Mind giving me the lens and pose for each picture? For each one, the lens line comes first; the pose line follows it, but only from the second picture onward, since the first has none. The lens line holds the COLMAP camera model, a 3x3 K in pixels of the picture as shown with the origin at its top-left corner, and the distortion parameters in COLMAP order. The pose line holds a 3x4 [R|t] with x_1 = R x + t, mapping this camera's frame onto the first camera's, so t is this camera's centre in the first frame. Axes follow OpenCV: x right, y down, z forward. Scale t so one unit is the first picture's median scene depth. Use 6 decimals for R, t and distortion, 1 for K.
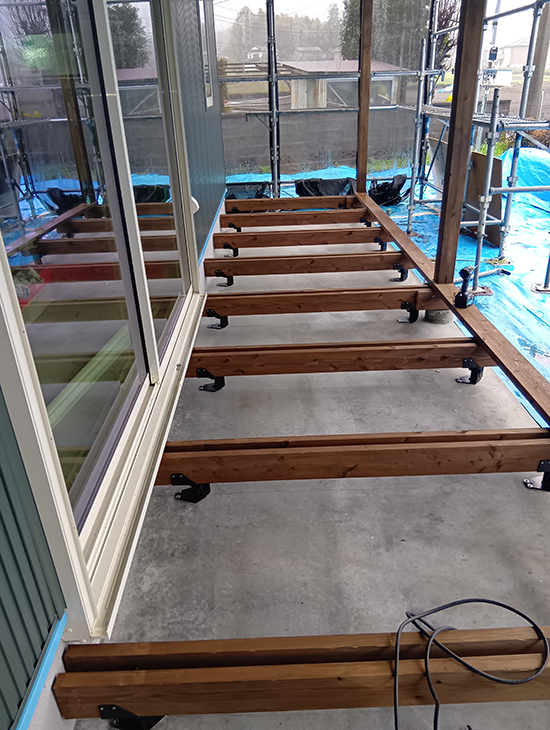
lens RADIAL K [[558.7, 0, 275.0], [0, 558.7, 365.0], [0, 0, 1]] dist [0.074267, -0.110814]
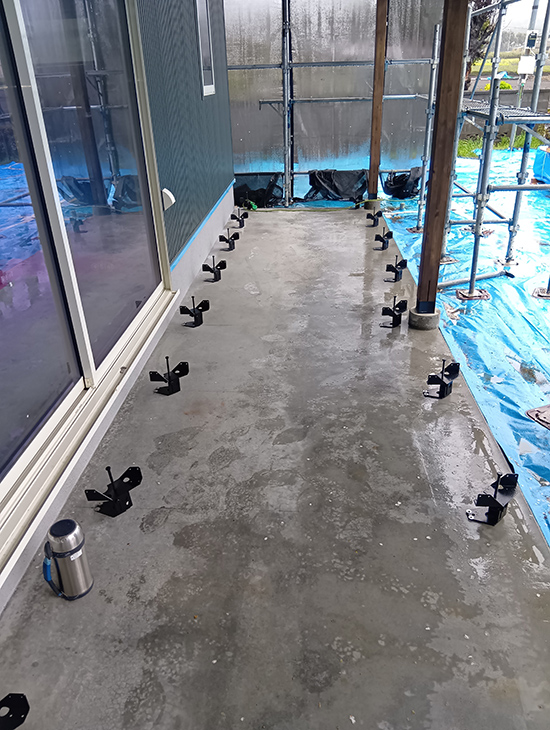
lens RADIAL K [[558.7, 0, 275.0], [0, 558.7, 365.0], [0, 0, 1]] dist [0.074267, -0.110814]
pose [[0.997156, 0.037332, -0.065476, 0.085324], [-0.036007, 0.999124, 0.021302, -0.019560], [0.066214, -0.018884, 0.997627, 0.031297]]
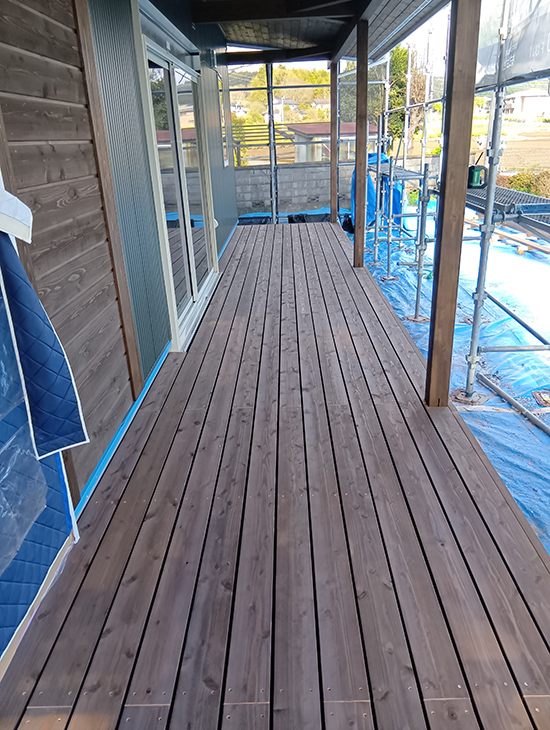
lens RADIAL K [[558.7, 0, 275.0], [0, 558.7, 365.0], [0, 0, 1]] dist [0.074267, -0.110814]
pose [[0.999385, 0.005999, -0.034543, 0.081433], [-0.008424, 0.997476, -0.070497, 0.214529], [0.034033, 0.070744, 0.996914, -0.546734]]
